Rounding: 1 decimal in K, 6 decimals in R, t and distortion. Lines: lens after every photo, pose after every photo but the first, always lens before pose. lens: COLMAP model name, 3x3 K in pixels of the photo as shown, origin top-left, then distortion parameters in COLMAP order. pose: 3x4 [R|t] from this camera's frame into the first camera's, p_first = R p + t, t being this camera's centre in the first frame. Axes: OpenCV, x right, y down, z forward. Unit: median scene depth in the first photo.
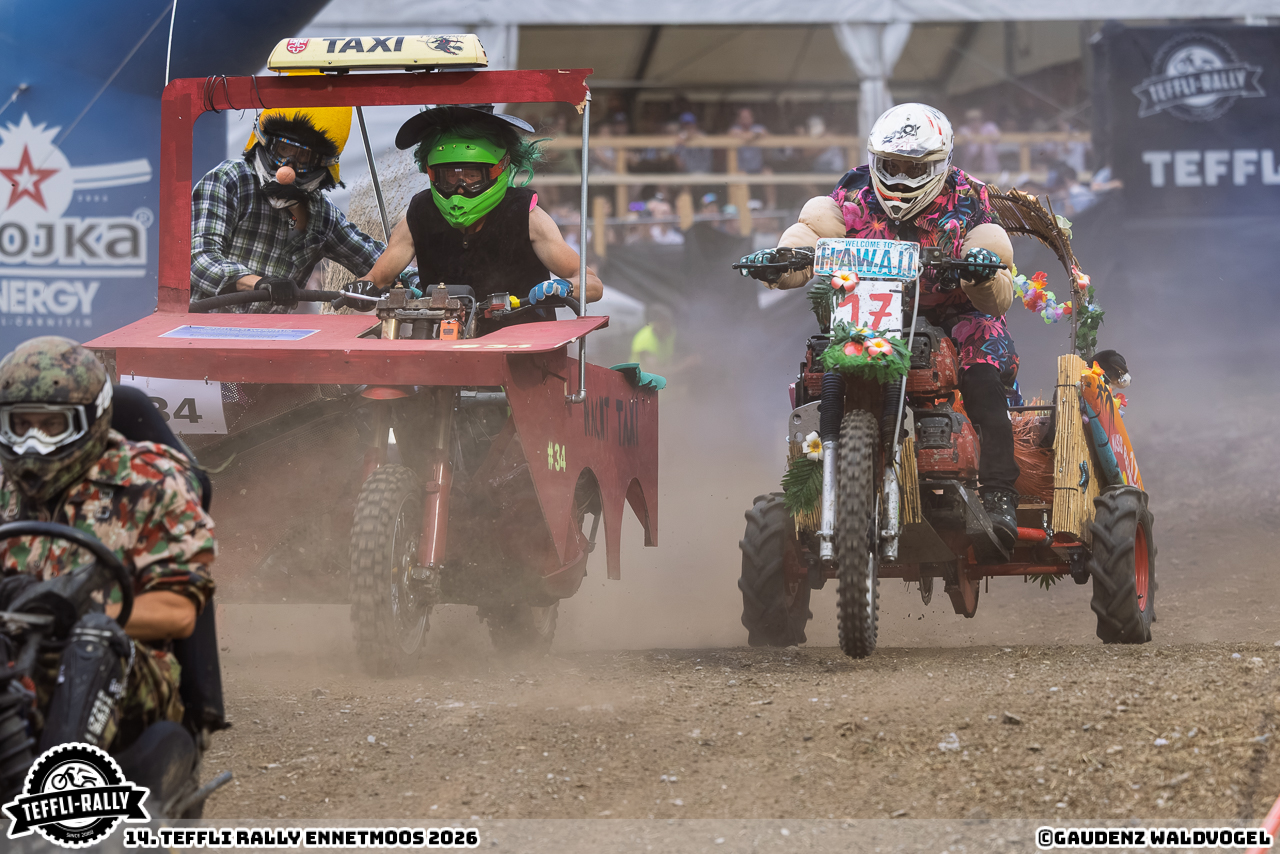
lens RADIAL K [[4493.0, 0, 639.7], [0, 4493.0, 425.9], [0, 0, 1]] dist [0.152244, 0.000000]
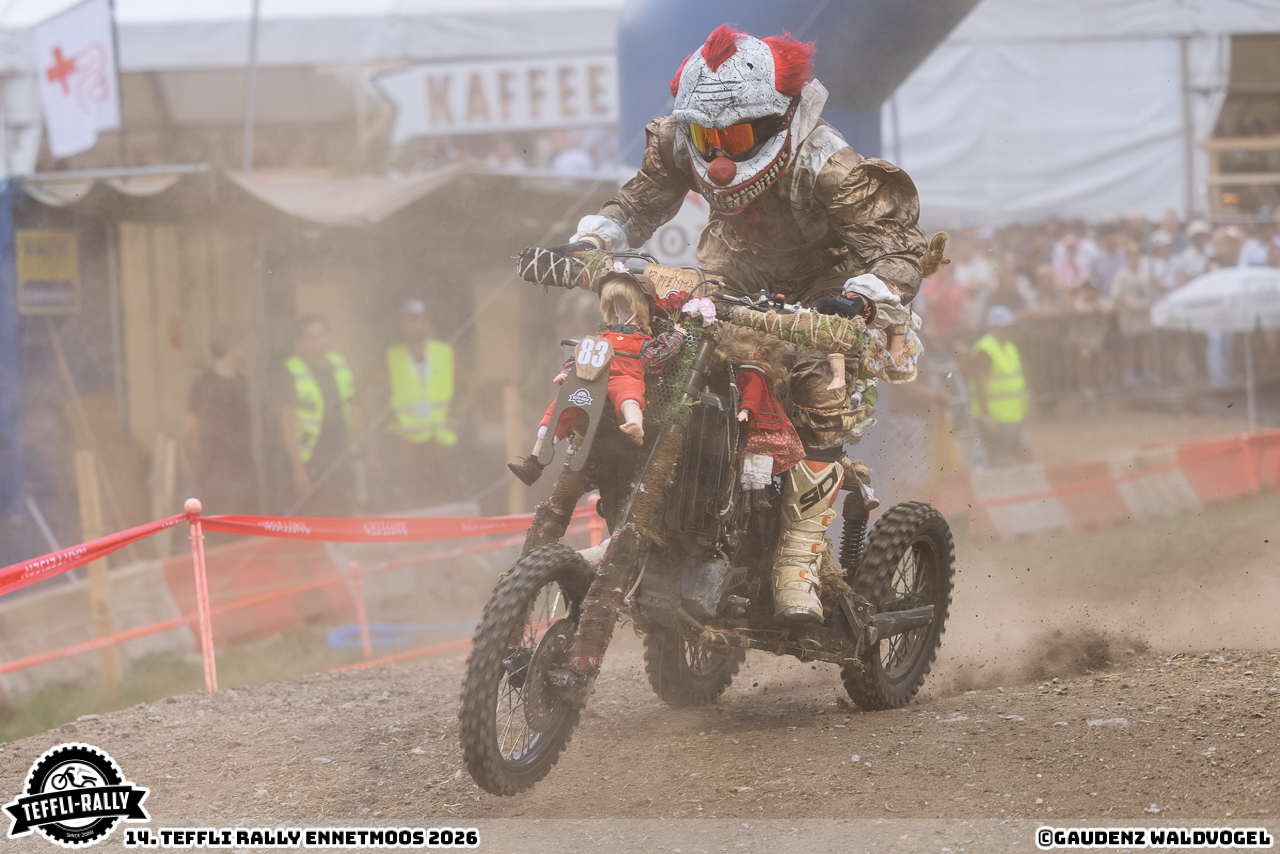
lens RADIAL K [[4192.7, 0, 719.2], [0, 4192.7, 366.2], [0, 0, 1]] dist [0.100610, 0.000000]
pose [[0.988435, -0.018181, -0.150552, 0.394176], [0.016373, 0.999778, -0.013239, 0.002052], [0.150760, 0.010621, 0.988513, 1.309743]]
